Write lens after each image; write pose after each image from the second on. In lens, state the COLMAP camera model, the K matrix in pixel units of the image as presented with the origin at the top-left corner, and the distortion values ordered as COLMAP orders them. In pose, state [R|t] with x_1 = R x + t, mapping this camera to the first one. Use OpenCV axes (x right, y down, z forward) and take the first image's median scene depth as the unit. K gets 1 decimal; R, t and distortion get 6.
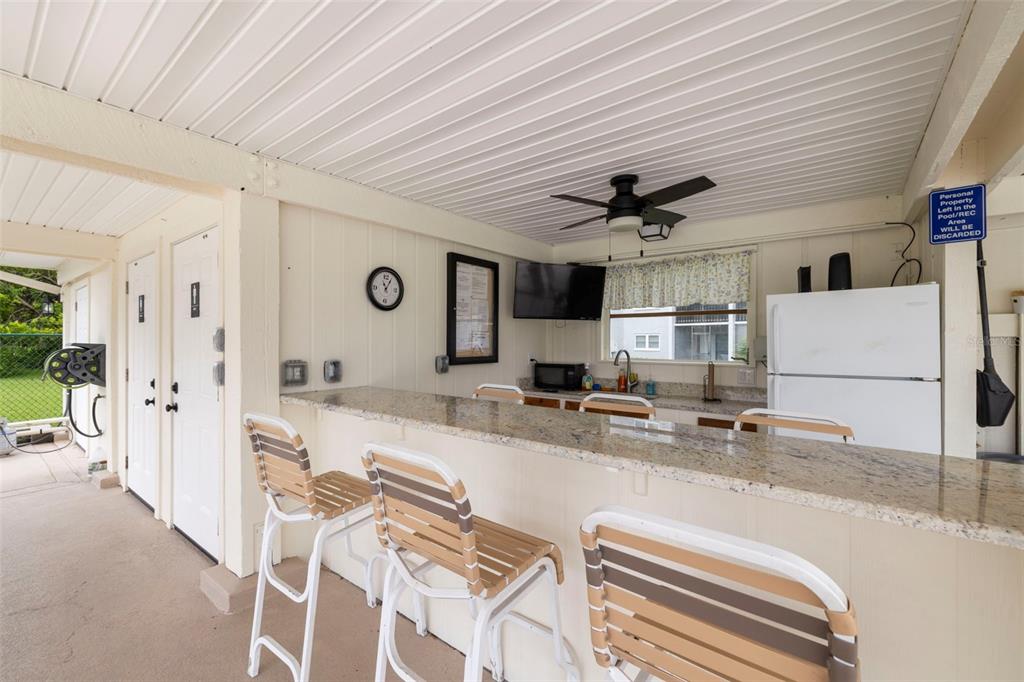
lens RADIAL K [[431.7, 0, 511.9], [0, 431.7, 337.9], [0, 0, 1]] dist [0.001144, -0.000175]
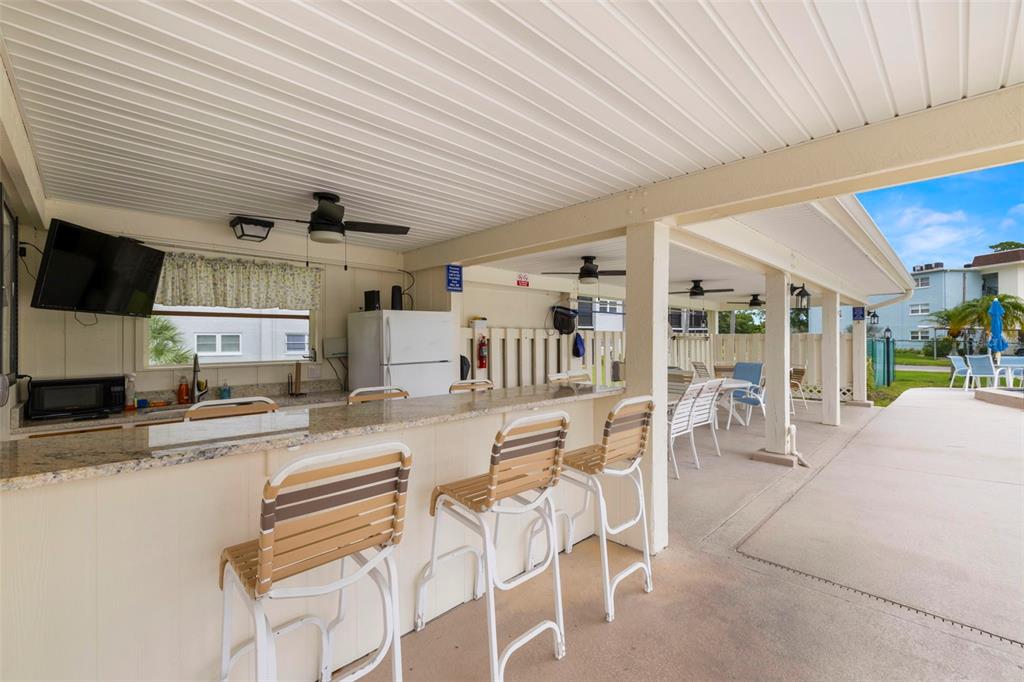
lens RADIAL K [[431.7, 0, 511.9], [0, 431.7, 337.9], [0, 0, 1]] dist [0.001144, -0.000175]
pose [[0.143606, -0.000883, 0.989635, -0.535982], [0.000019, 1.000000, 0.000889, -0.005483], [-0.989635, -0.000109, 0.143606, 0.262808]]
